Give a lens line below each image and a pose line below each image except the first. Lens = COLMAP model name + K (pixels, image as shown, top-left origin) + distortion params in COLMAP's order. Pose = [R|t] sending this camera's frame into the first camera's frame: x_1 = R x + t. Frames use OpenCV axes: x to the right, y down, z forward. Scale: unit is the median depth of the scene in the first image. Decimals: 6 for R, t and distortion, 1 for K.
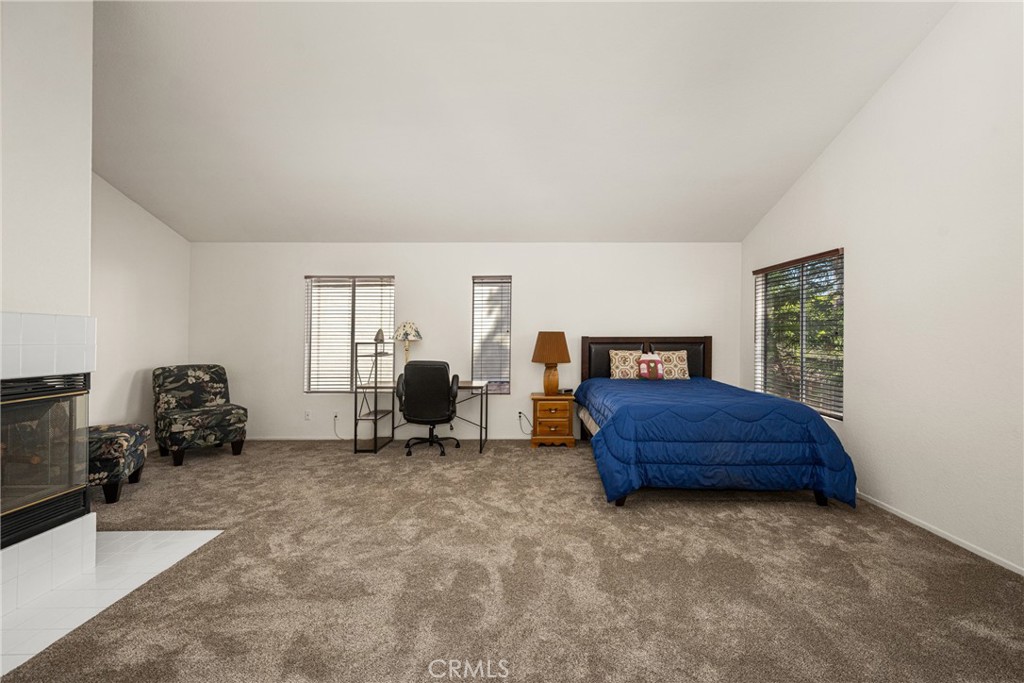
lens RADIAL K [[455.2, 0, 512.0], [0, 455.2, 341.5], [0, 0, 1]] dist [0.002086, 0.000171]
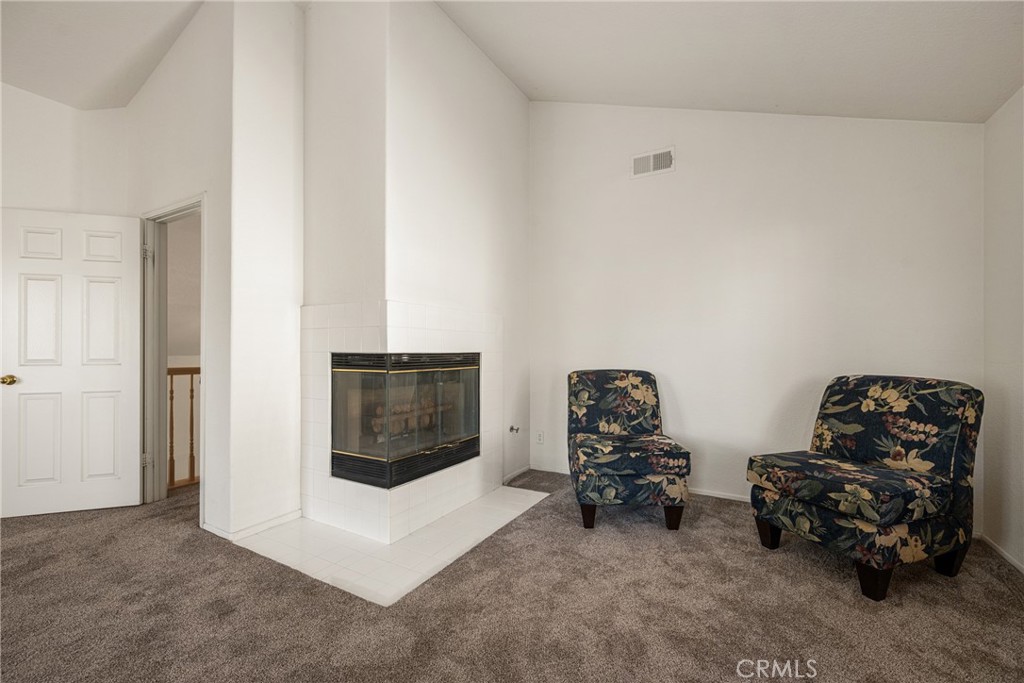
lens RADIAL K [[407.0, 0, 512.0], [0, 407.0, 341.5], [0, 0, 1]] dist [-0.001151, -0.000212]
pose [[-0.462899, -0.017760, -0.886233, -0.123418], [-0.013202, 0.999827, -0.013140, 0.026030], [0.886313, 0.005618, -0.463053, 0.899537]]
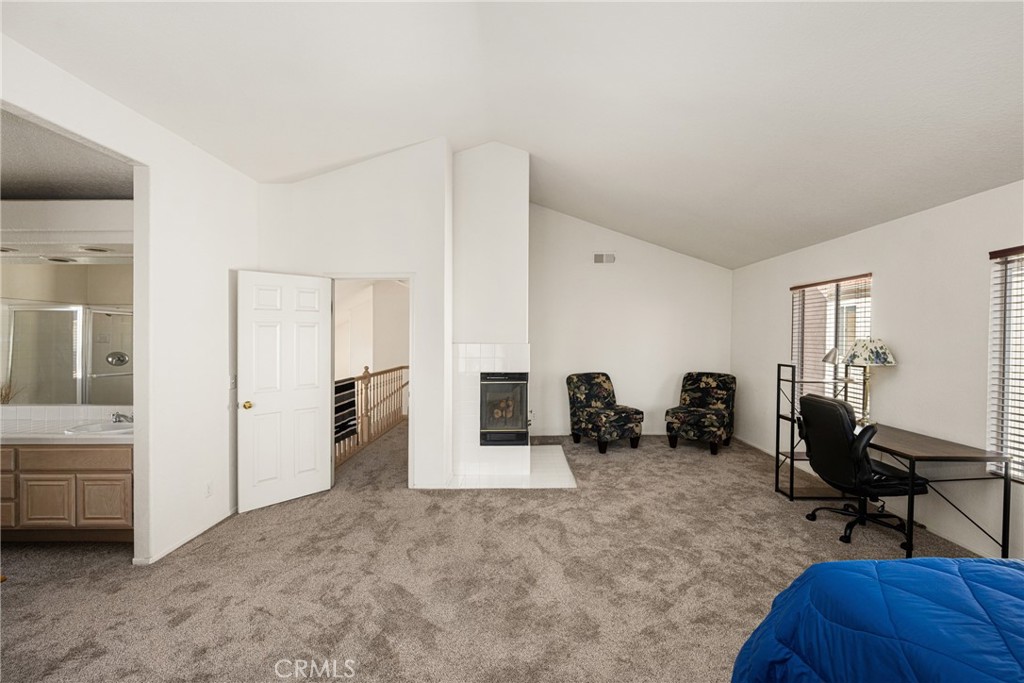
lens RADIAL K [[407.0, 0, 512.0], [0, 407.0, 341.5], [0, 0, 1]] dist [-0.001151, -0.000212]
pose [[0.010997, 0.009697, -0.999893, 0.421334], [-0.008006, 0.999922, 0.009609, -0.042154], [0.999907, 0.007900, 0.011074, 0.488624]]
